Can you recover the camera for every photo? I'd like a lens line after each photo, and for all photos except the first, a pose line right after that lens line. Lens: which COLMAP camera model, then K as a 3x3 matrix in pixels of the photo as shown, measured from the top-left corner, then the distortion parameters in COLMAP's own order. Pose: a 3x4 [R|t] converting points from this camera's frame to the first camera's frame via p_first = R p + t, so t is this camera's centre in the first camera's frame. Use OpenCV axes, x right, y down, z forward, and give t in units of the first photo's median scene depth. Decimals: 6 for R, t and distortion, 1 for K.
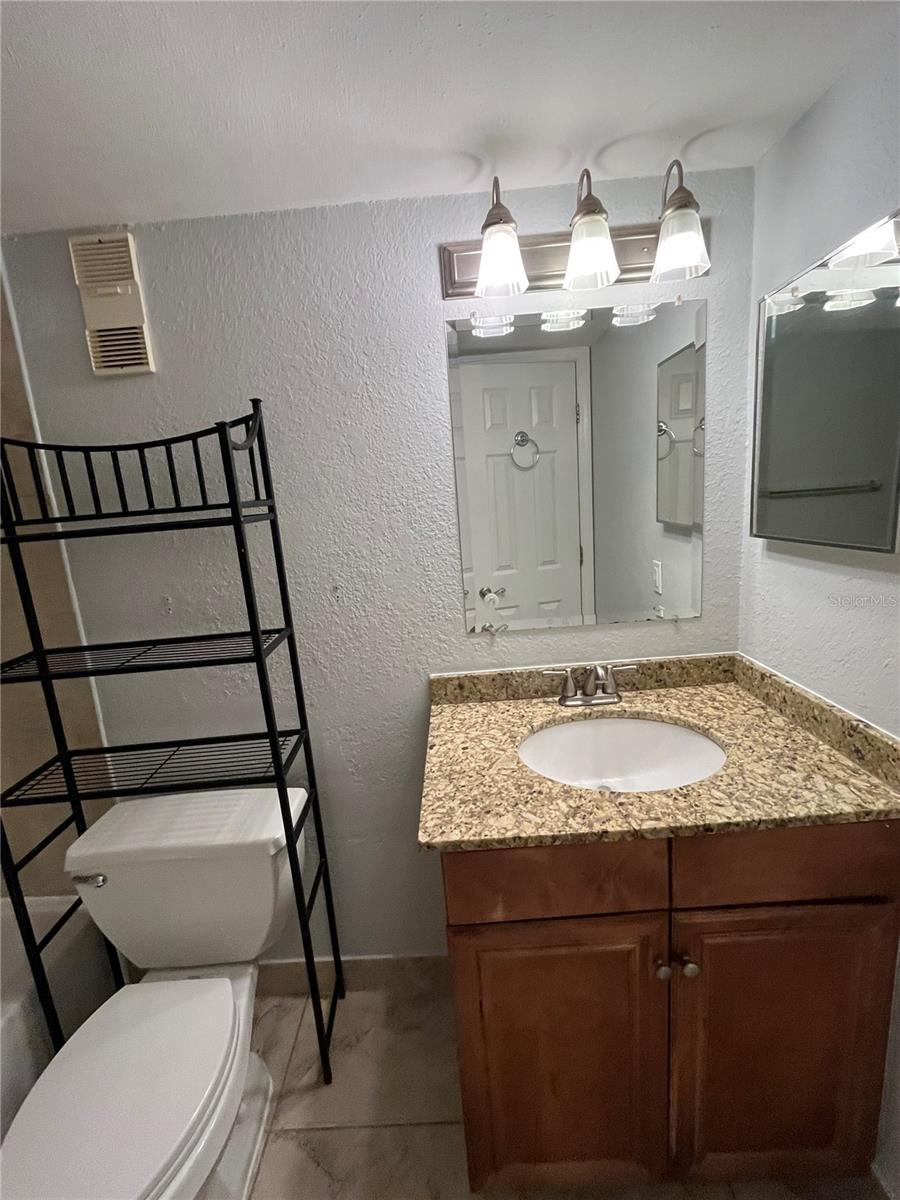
lens RADIAL K [[511.1, 0, 446.2], [0, 511.1, 596.4], [0, 0, 1]] dist [-0.003403, 0.000721]
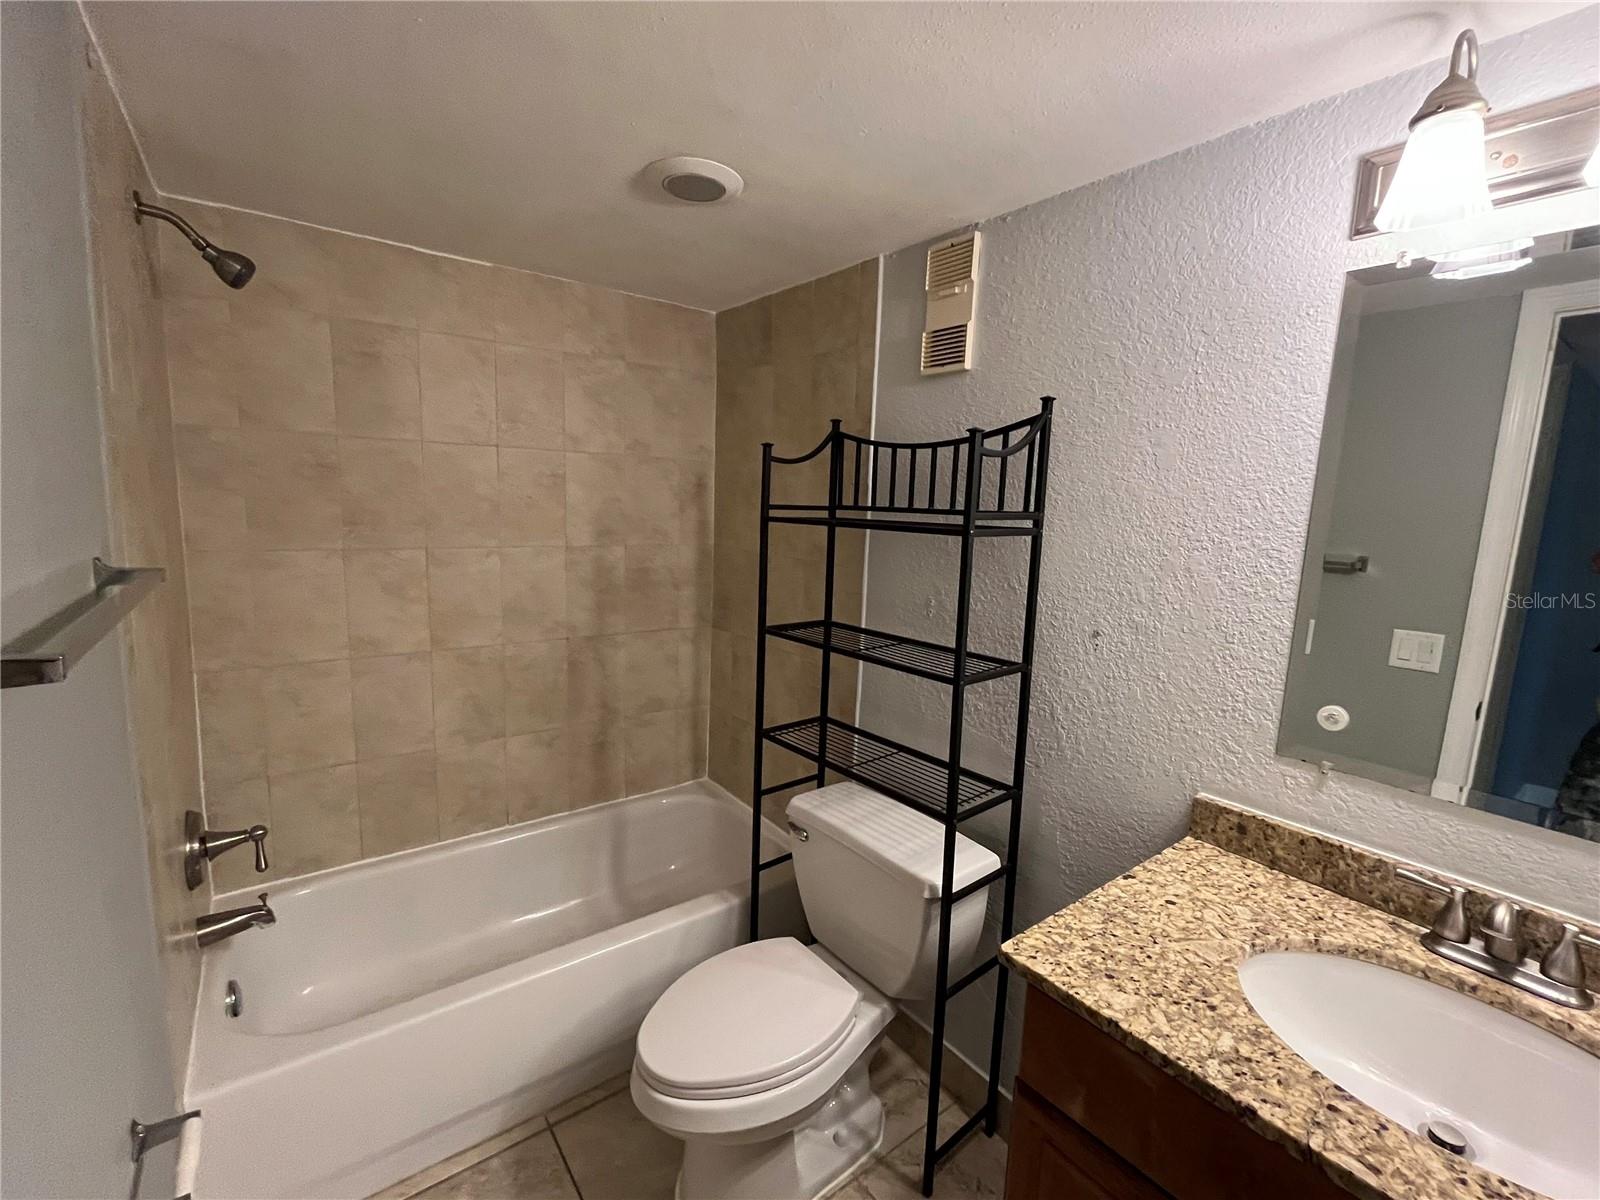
lens RADIAL K [[681.5, 0, 811.6], [0, 681.5, 601.4], [0, 0, 1]] dist [-0.003403, 0.000721]
pose [[0.621308, 0.212722, -0.754139, 0.311688], [-0.235490, 0.968643, 0.079217, -0.047774], [0.747343, 0.128374, 0.651919, -0.004193]]
